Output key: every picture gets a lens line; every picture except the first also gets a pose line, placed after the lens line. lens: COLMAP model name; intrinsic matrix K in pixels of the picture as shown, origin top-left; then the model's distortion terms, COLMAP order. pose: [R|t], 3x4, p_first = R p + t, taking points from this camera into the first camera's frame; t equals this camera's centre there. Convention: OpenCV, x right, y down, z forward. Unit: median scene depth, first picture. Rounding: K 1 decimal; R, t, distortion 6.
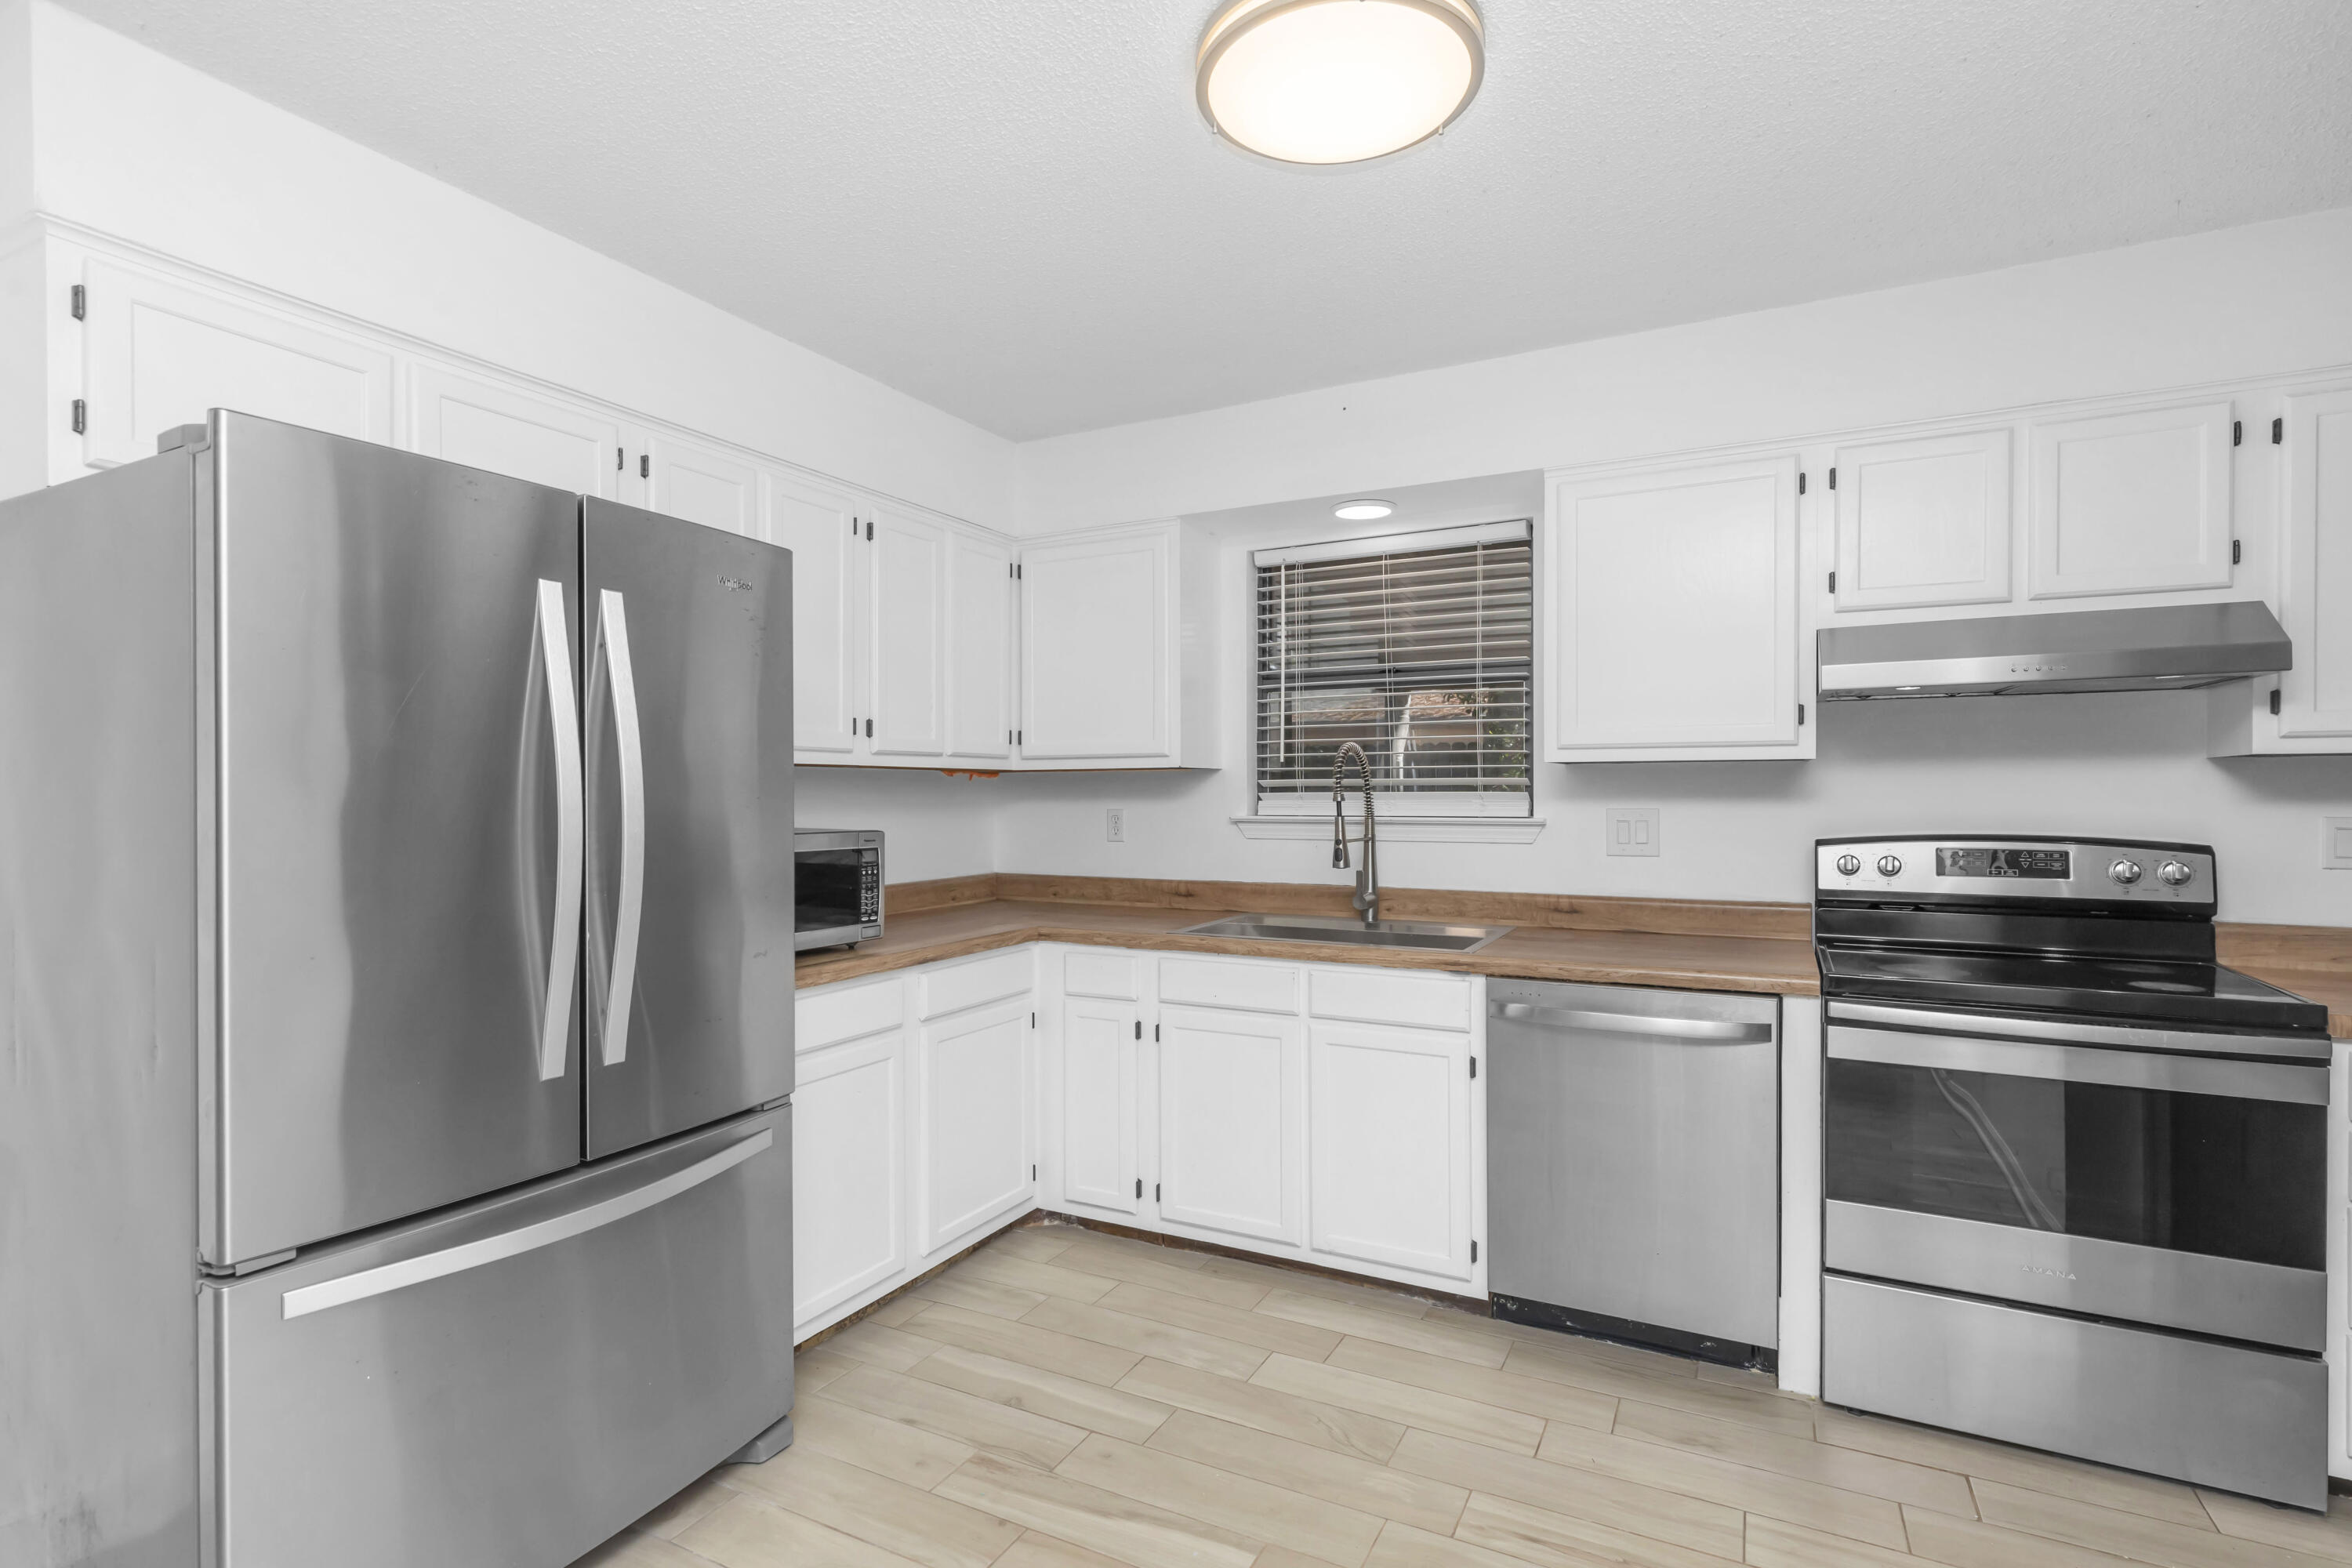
lens RADIAL K [[1122.0, 0, 1123.3], [0, 1122.0, 795.8], [0, 0, 1]] dist [-0.002265, 0.001080]
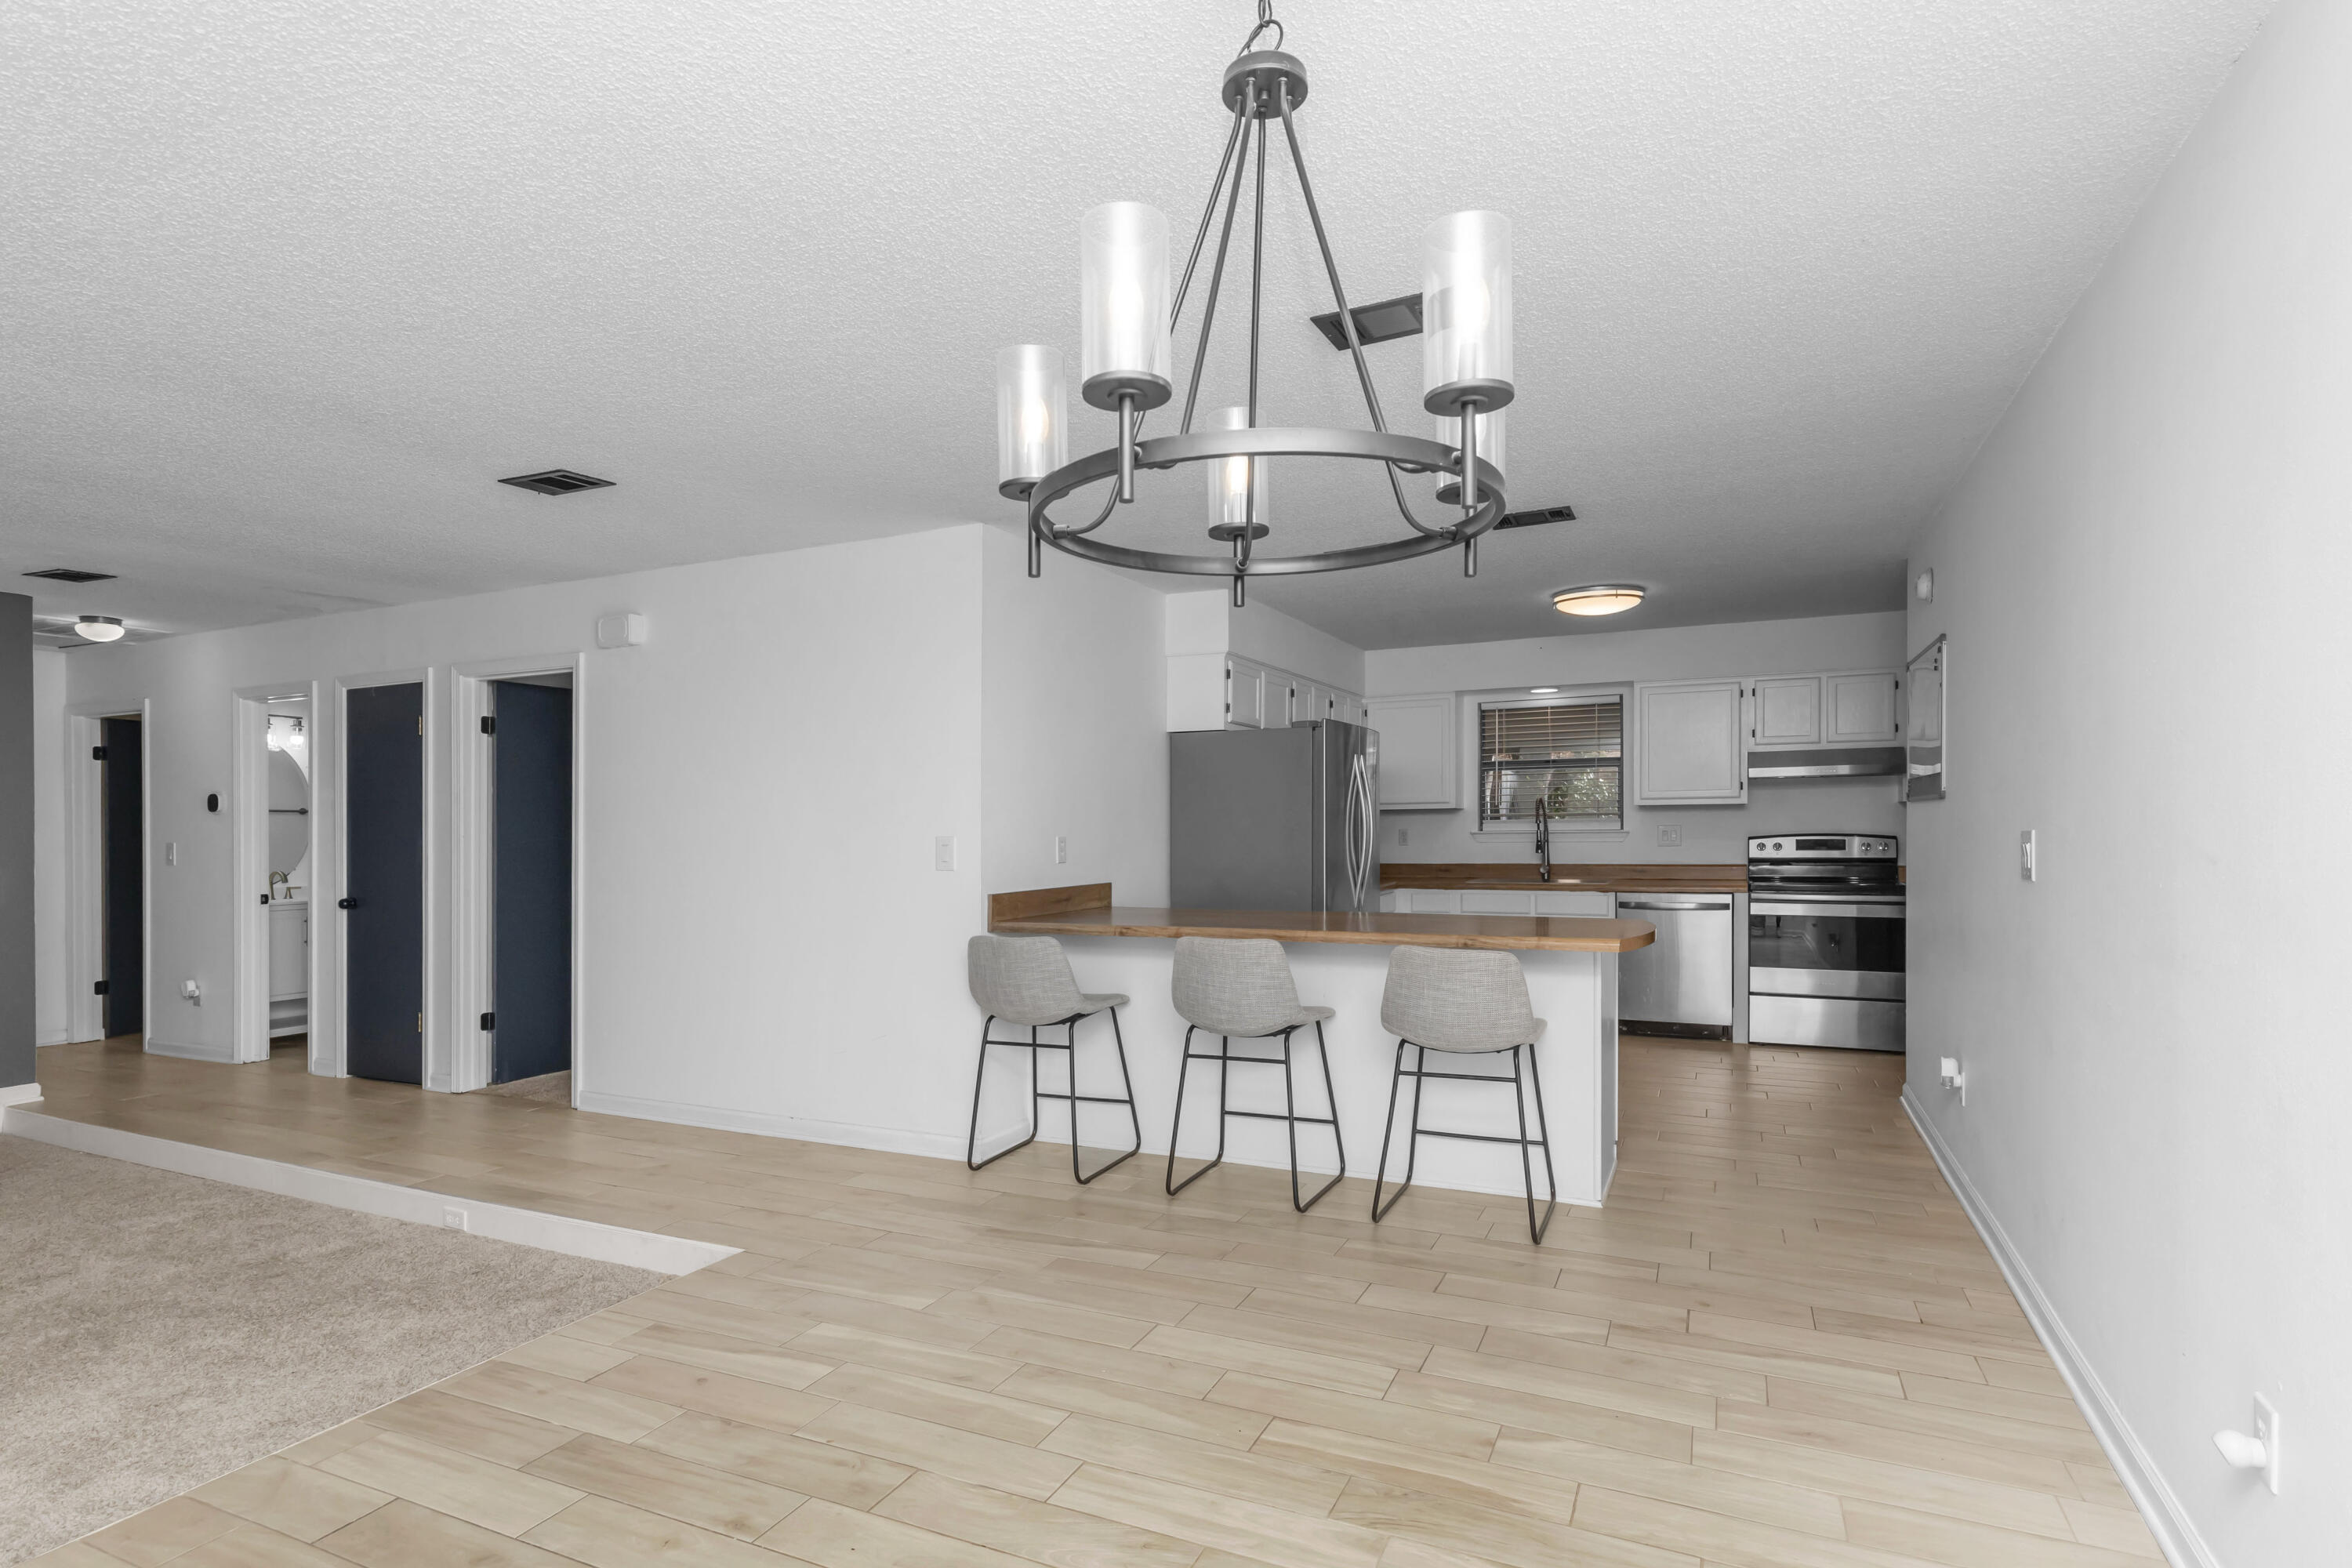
lens RADIAL K [[1122.0, 0, 1128.4], [0, 1122.0, 834.5], [0, 0, 1]] dist [-0.002265, 0.001080]
pose [[0.998814, -0.008760, 0.047884, -0.861124], [0.008644, 0.999959, 0.002648, 0.017573], [-0.047905, -0.002231, 0.998849, -1.397160]]
